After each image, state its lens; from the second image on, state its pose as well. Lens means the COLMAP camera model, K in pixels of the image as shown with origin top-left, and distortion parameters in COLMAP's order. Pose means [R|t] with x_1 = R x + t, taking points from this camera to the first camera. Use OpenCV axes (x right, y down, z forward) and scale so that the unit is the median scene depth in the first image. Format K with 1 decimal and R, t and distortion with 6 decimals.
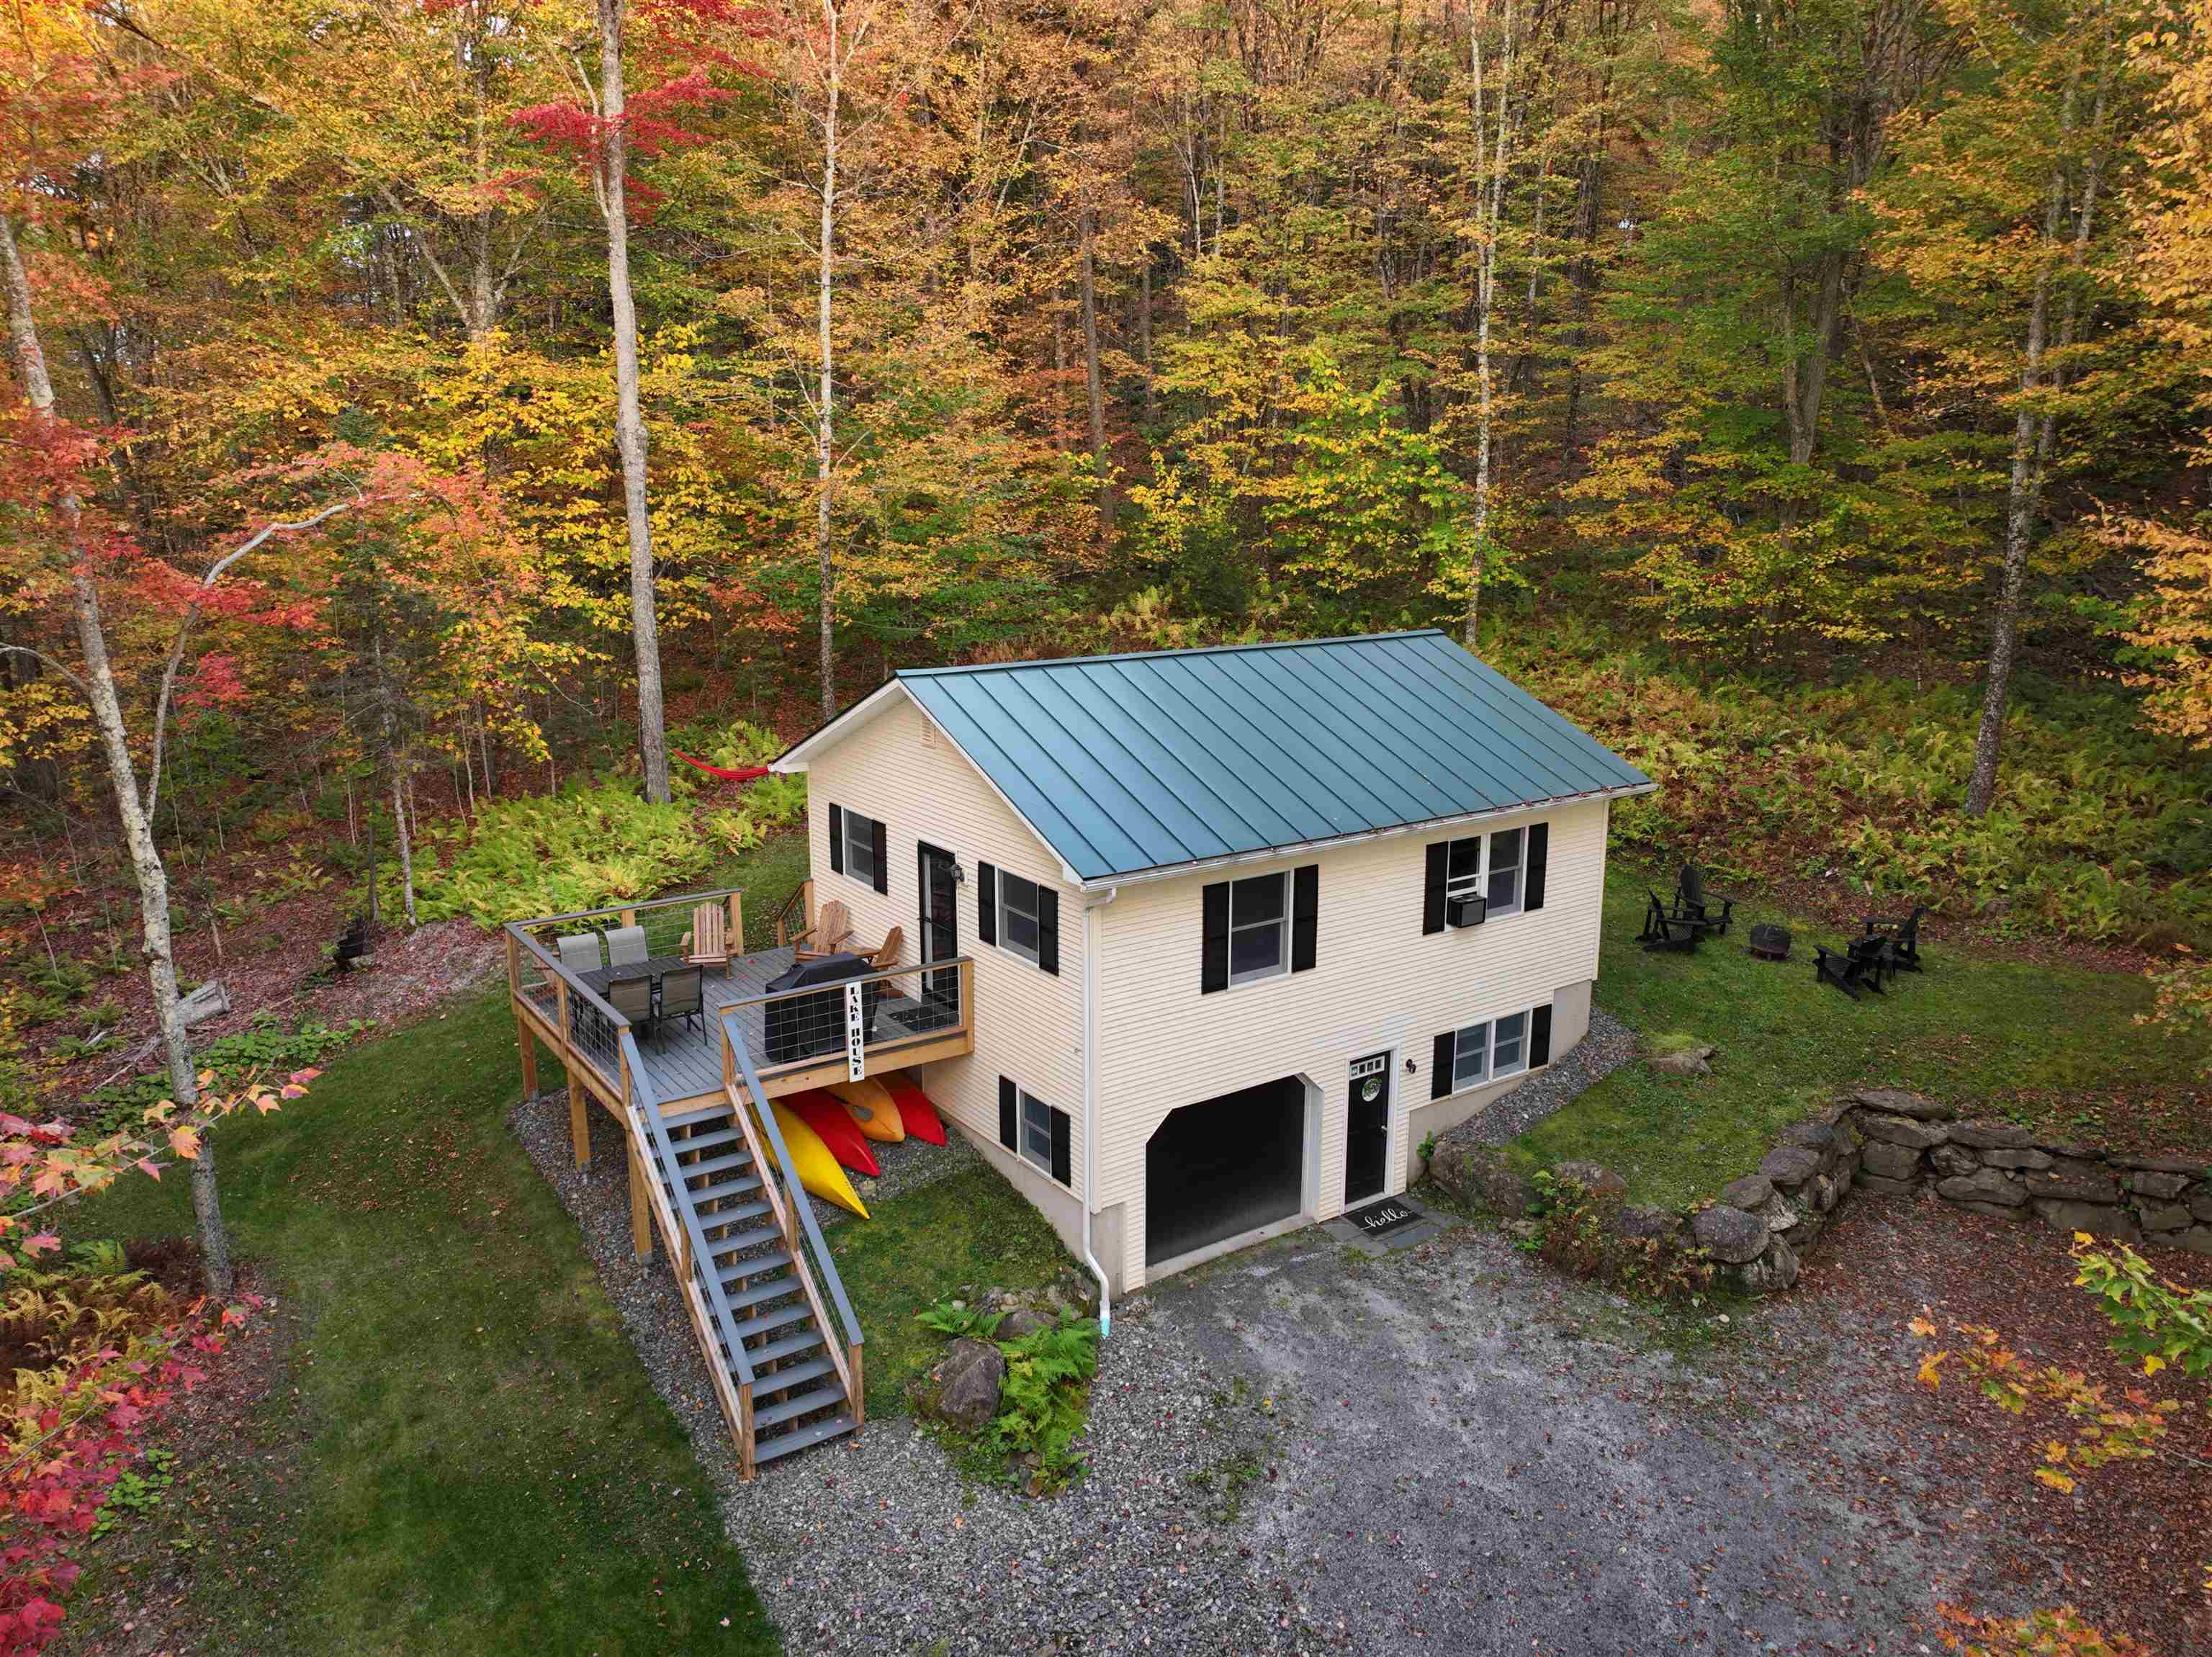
lens RADIAL K [[1557.4, 0, 1105.2], [0, 1557.4, 827.4], [0, 0, 1]] dist [0.010525, -0.004022]
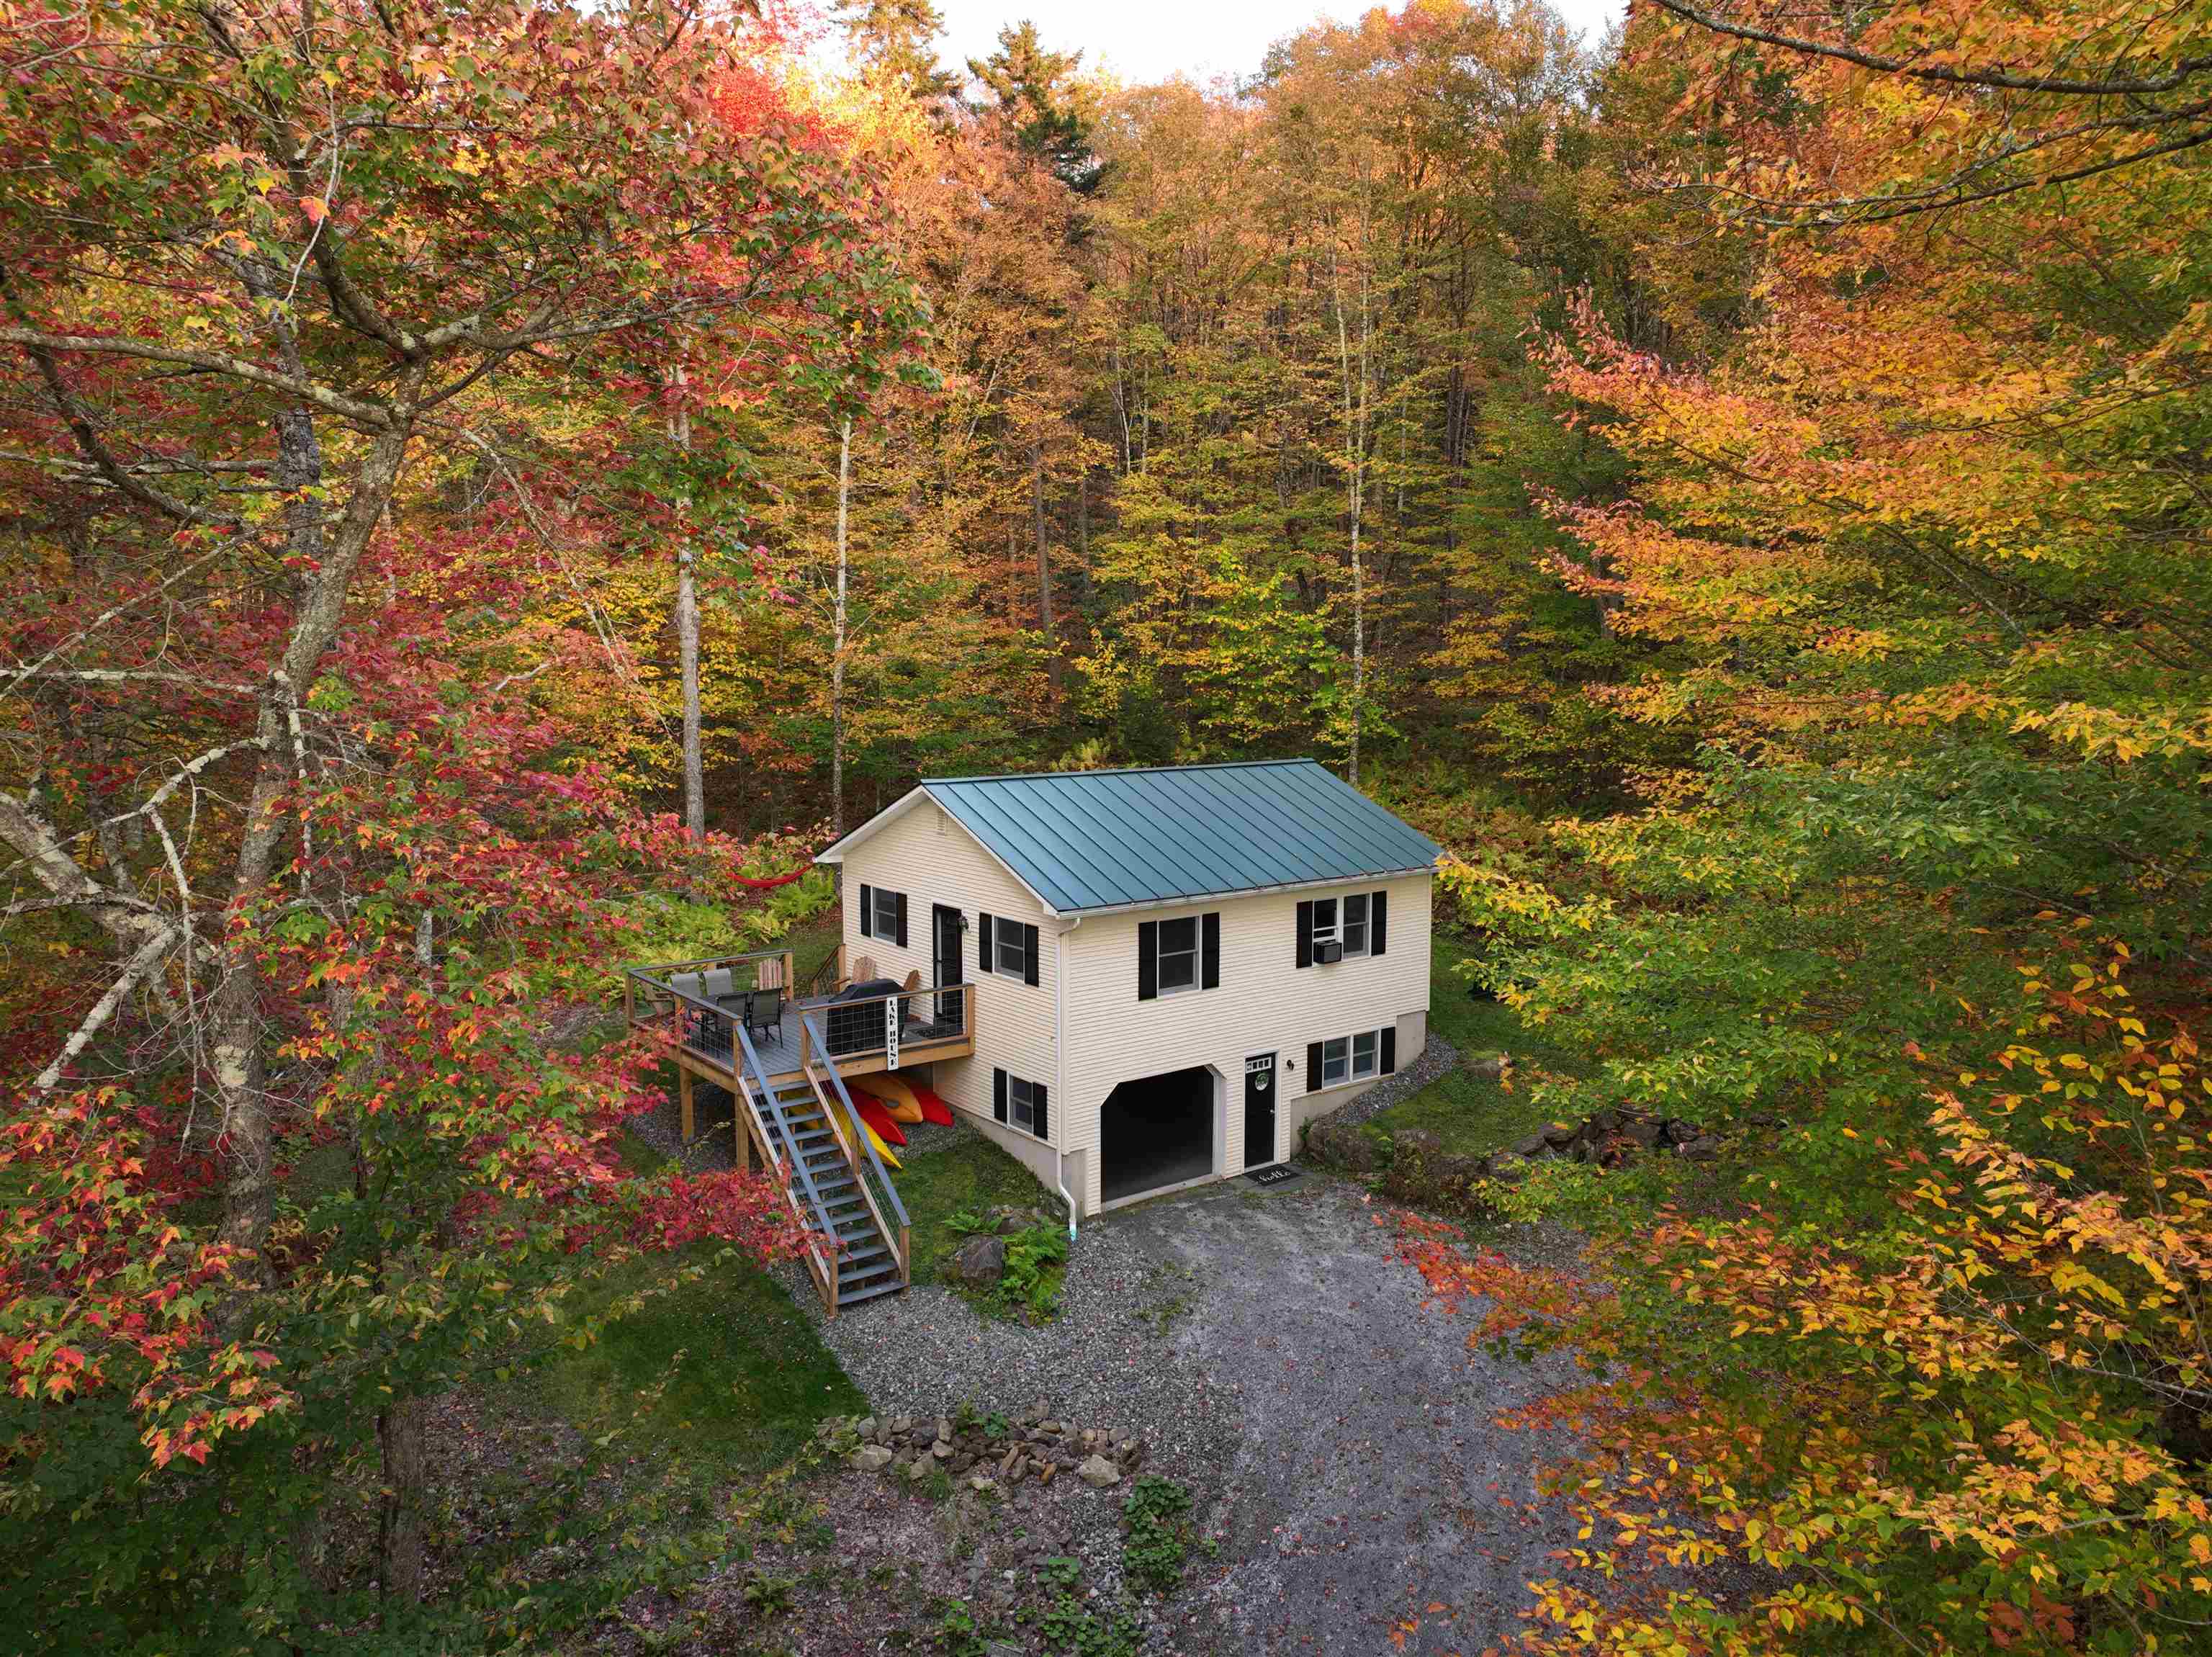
lens RADIAL K [[1557.4, 0, 1100.9], [0, 1557.4, 827.9], [0, 0, 1]] dist [0.010525, -0.004022]
pose [[0.999184, -0.004575, 0.040141, -0.025331], [0.008962, 0.993912, -0.109809, 0.091903], [-0.039394, 0.110079, 0.993142, -0.376310]]
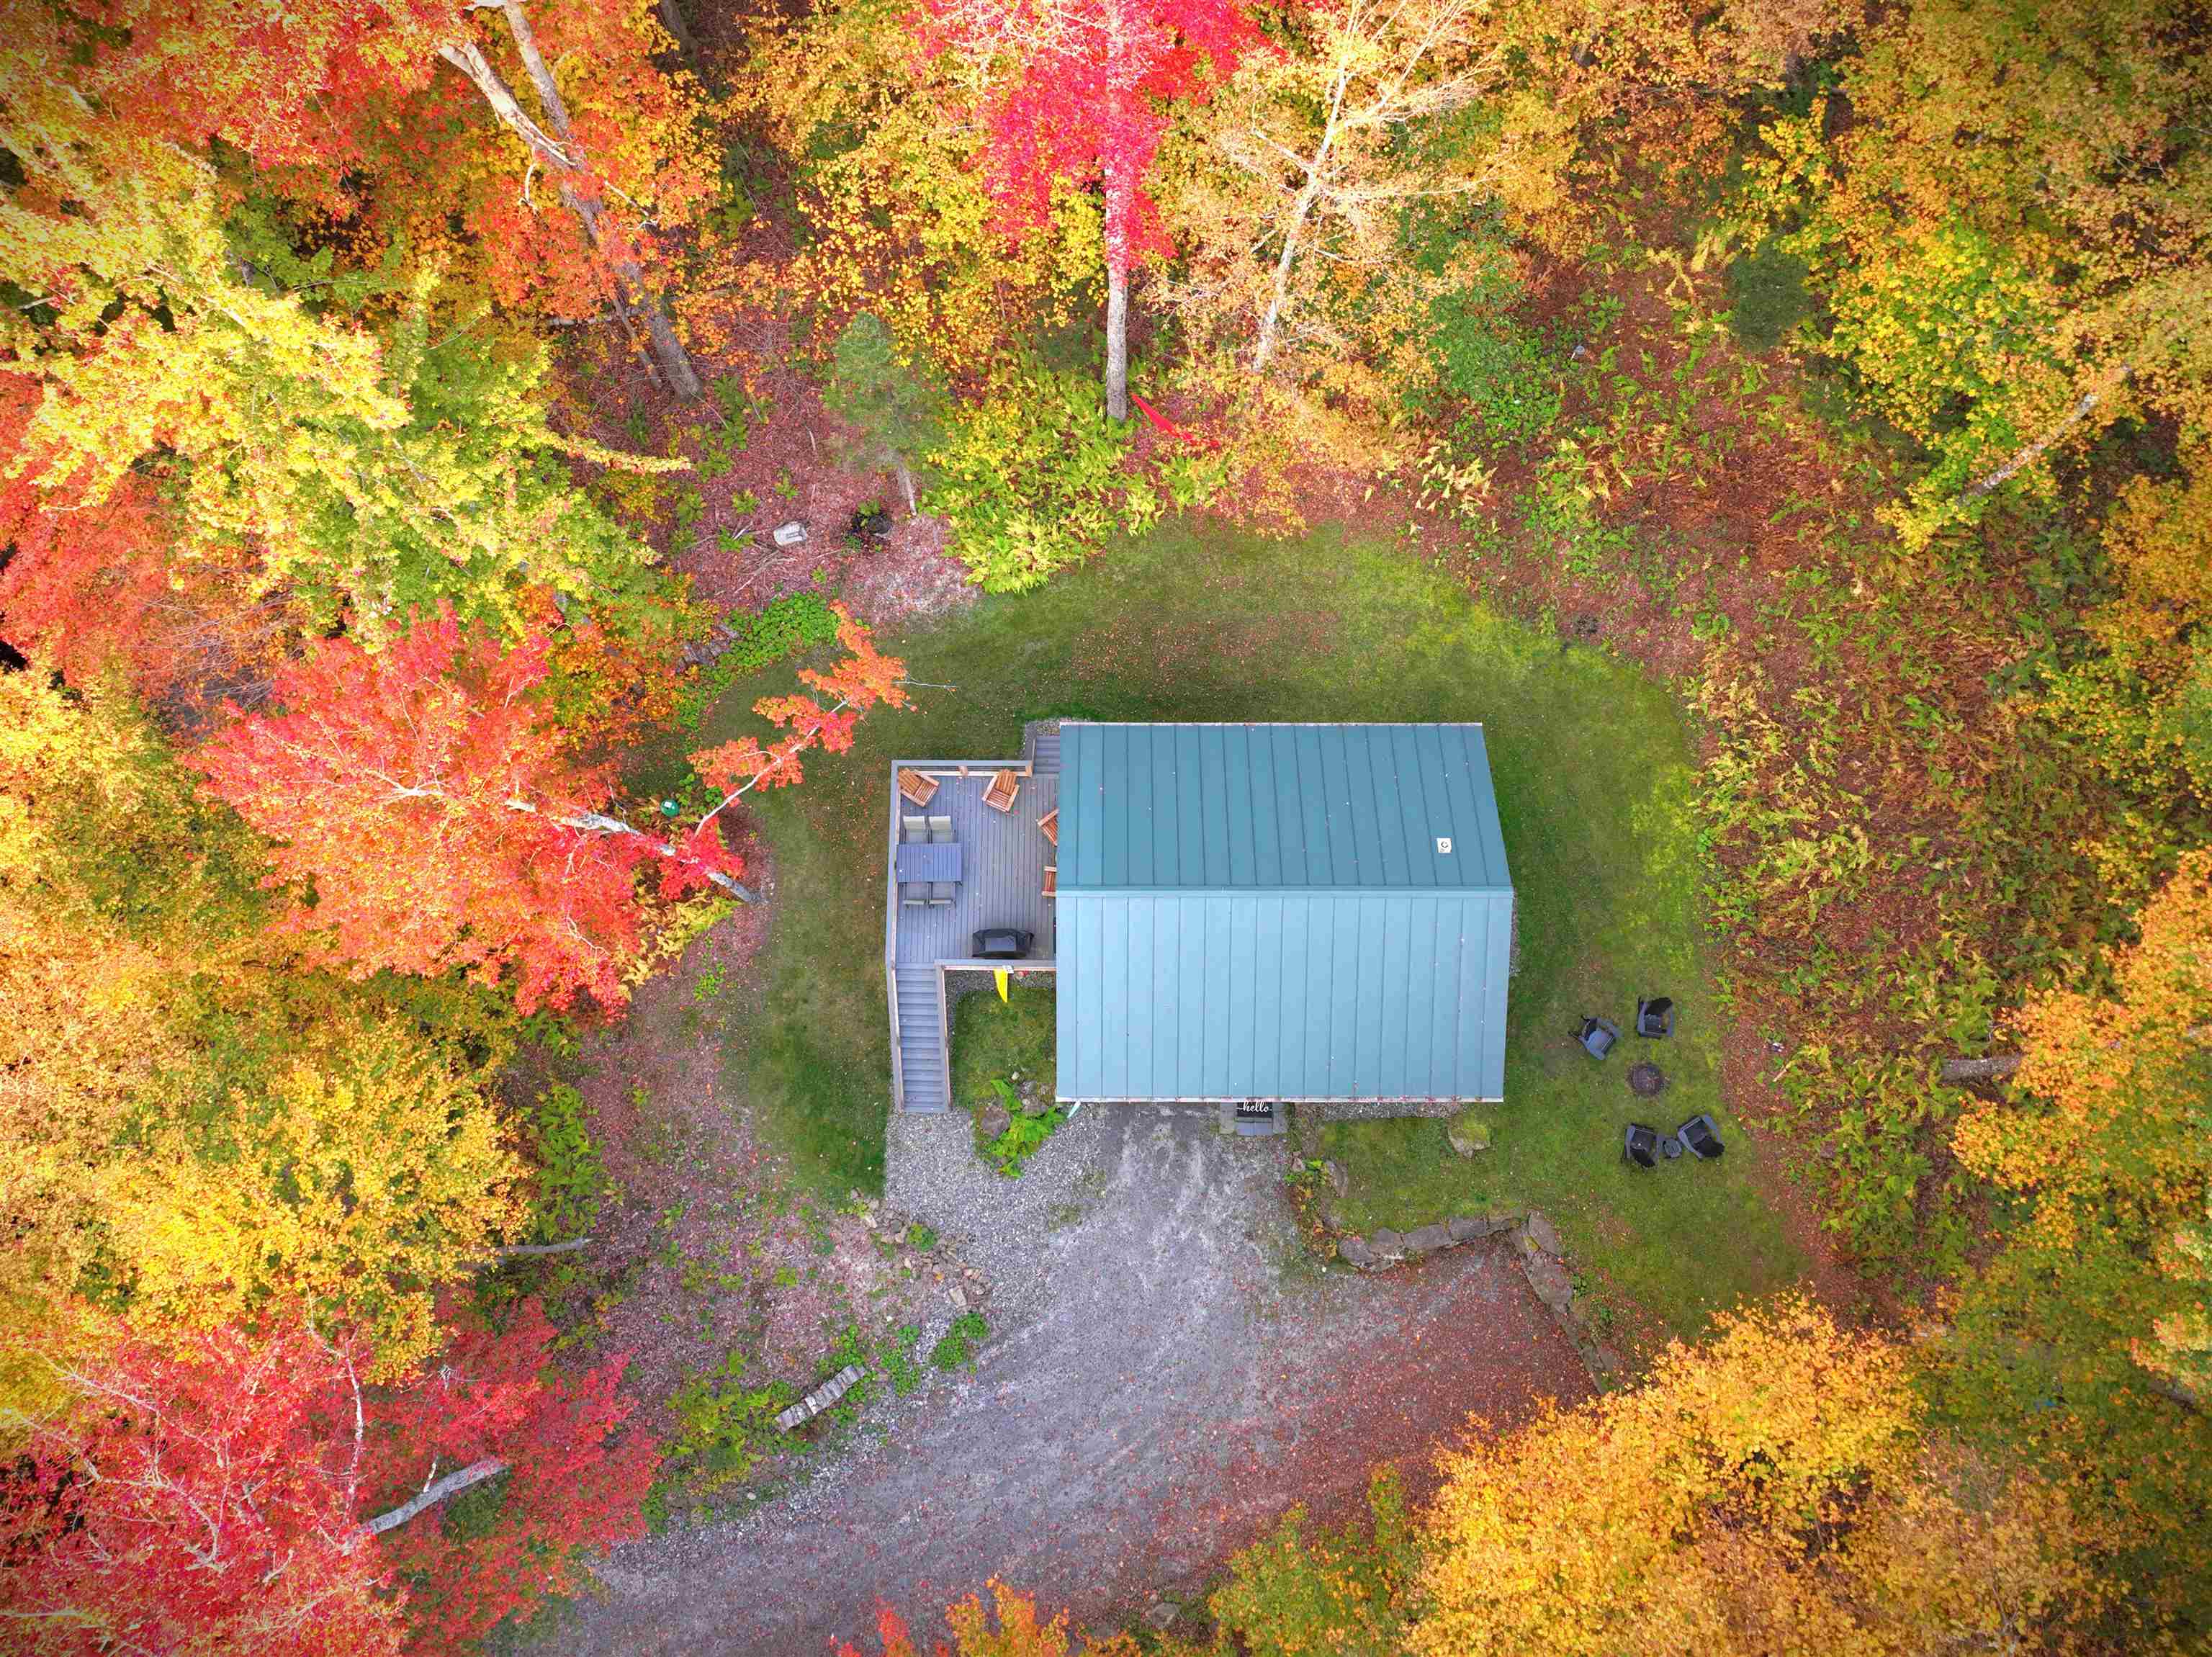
lens RADIAL K [[1557.4, 0, 1098.0], [0, 1557.4, 823.4], [0, 0, 1]] dist [0.010525, -0.004022]
pose [[0.821276, 0.556584, -0.125381, 0.065686], [-0.124160, 0.388853, 0.912895, -1.543148], [0.556857, -0.734172, 0.388461, 0.393550]]
